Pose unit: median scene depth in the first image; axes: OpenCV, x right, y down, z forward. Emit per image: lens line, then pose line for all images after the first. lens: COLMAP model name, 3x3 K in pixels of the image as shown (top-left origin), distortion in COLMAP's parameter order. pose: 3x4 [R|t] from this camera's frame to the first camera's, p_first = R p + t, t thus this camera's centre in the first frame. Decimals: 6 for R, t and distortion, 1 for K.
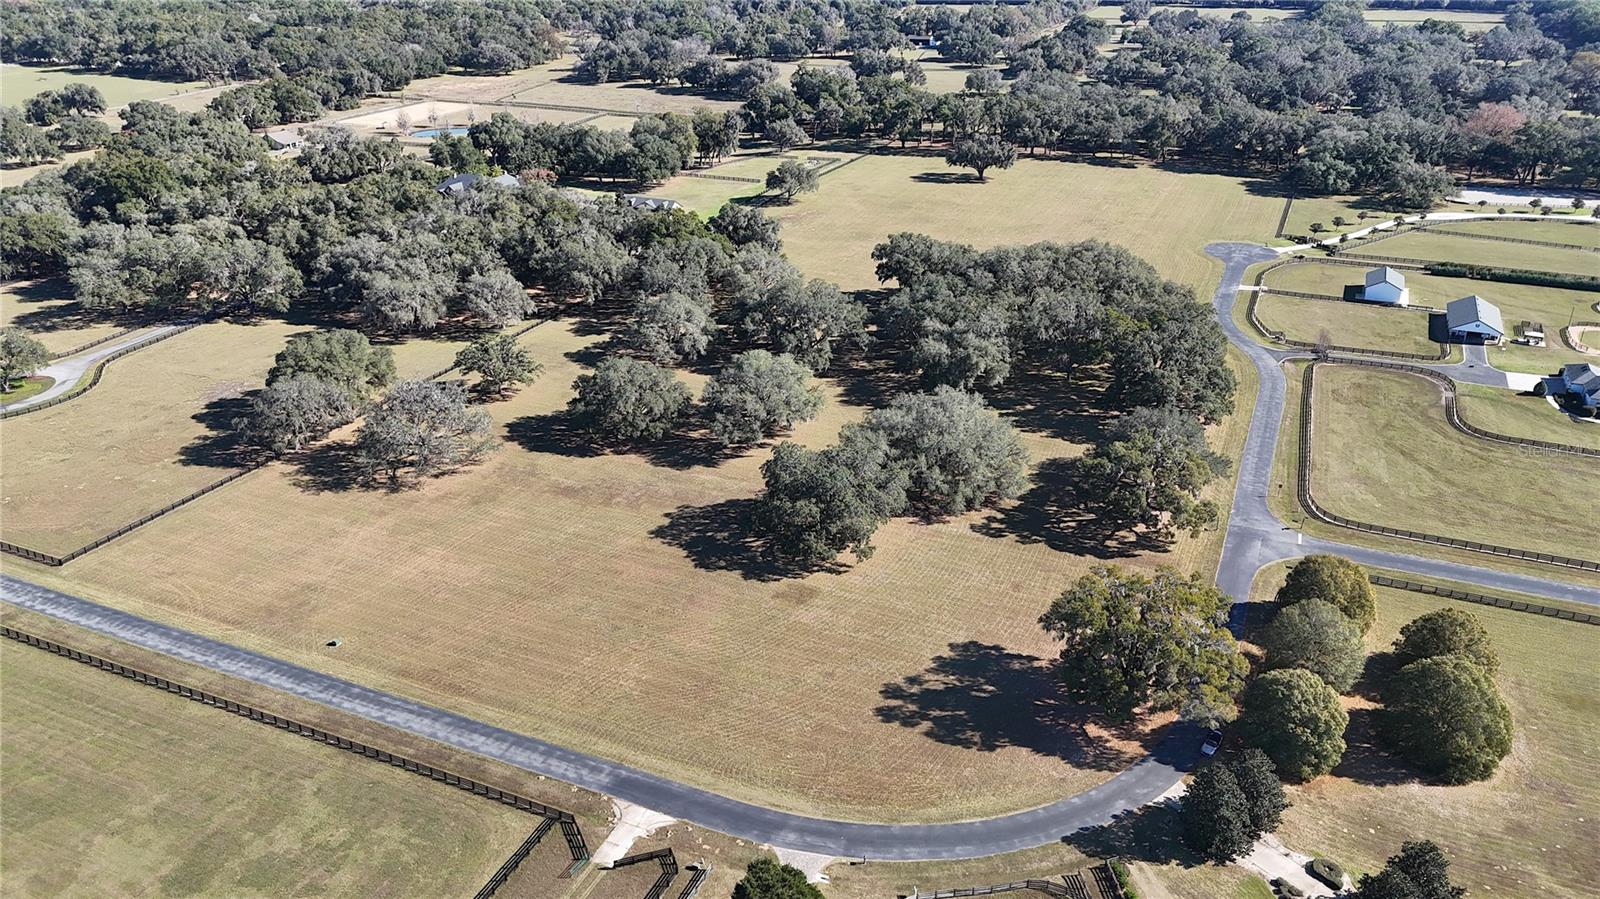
lens RADIAL K [[1163.9, 0, 795.3], [0, 1163.9, 443.7], [0, 0, 1]] dist [0.073132, -0.062728]
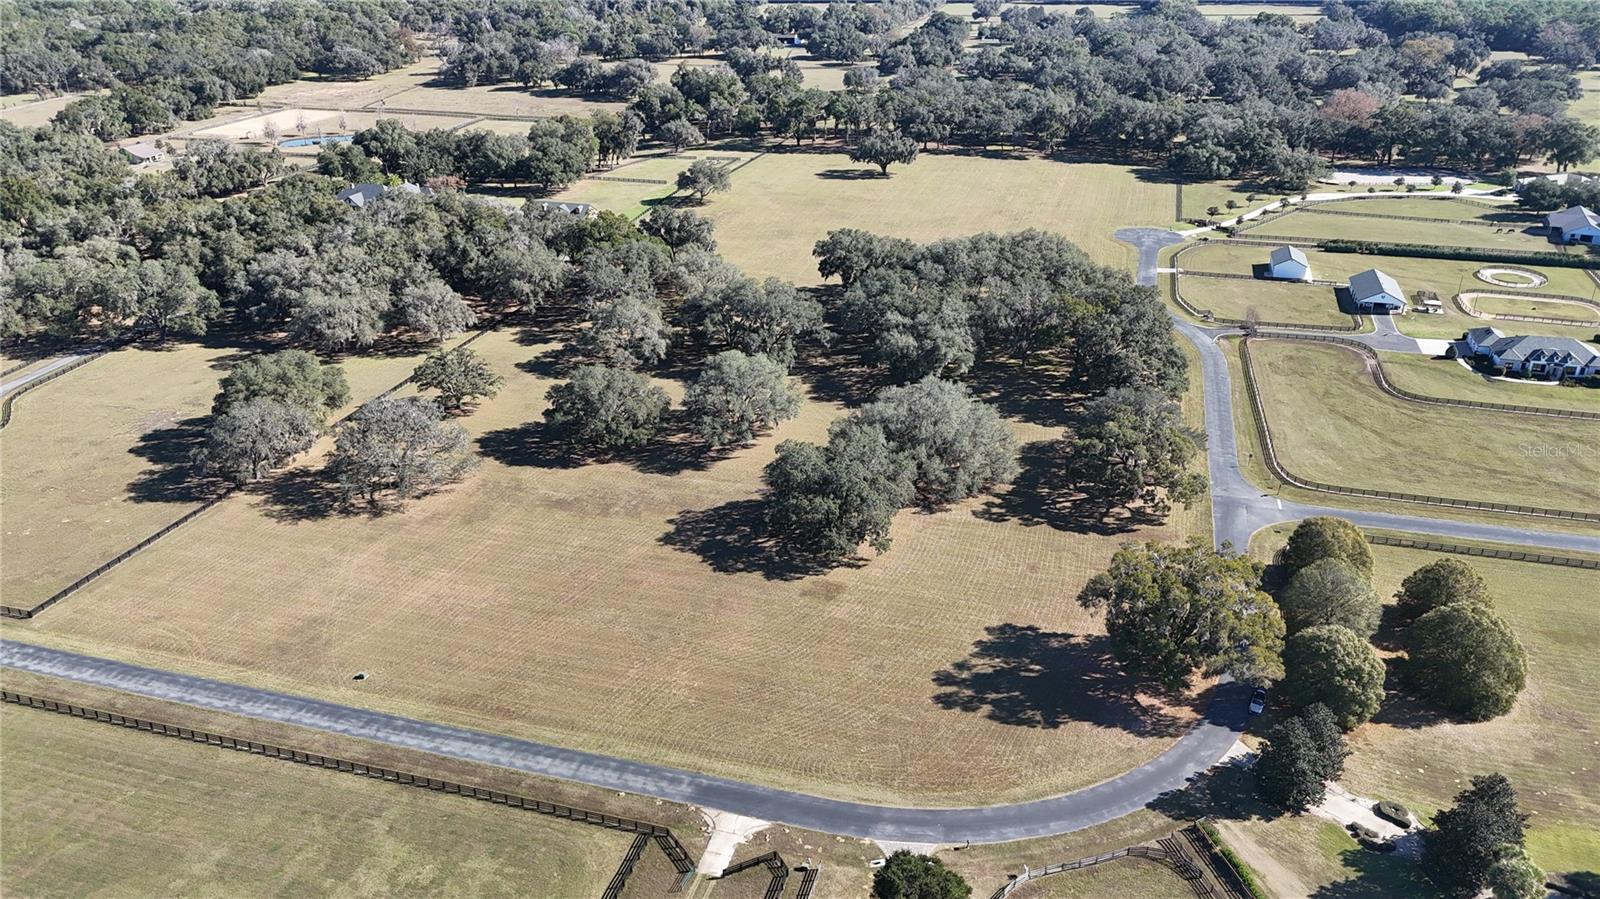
lens RADIAL K [[1163.9, 0, 795.3], [0, 1163.9, 443.7], [0, 0, 1]] dist [0.073132, -0.062728]
pose [[0.990891, -0.057413, 0.121814, -0.100171], [0.057347, 0.998346, 0.004045, -0.001986], [-0.121845, 0.002977, 0.992545, 0.004762]]
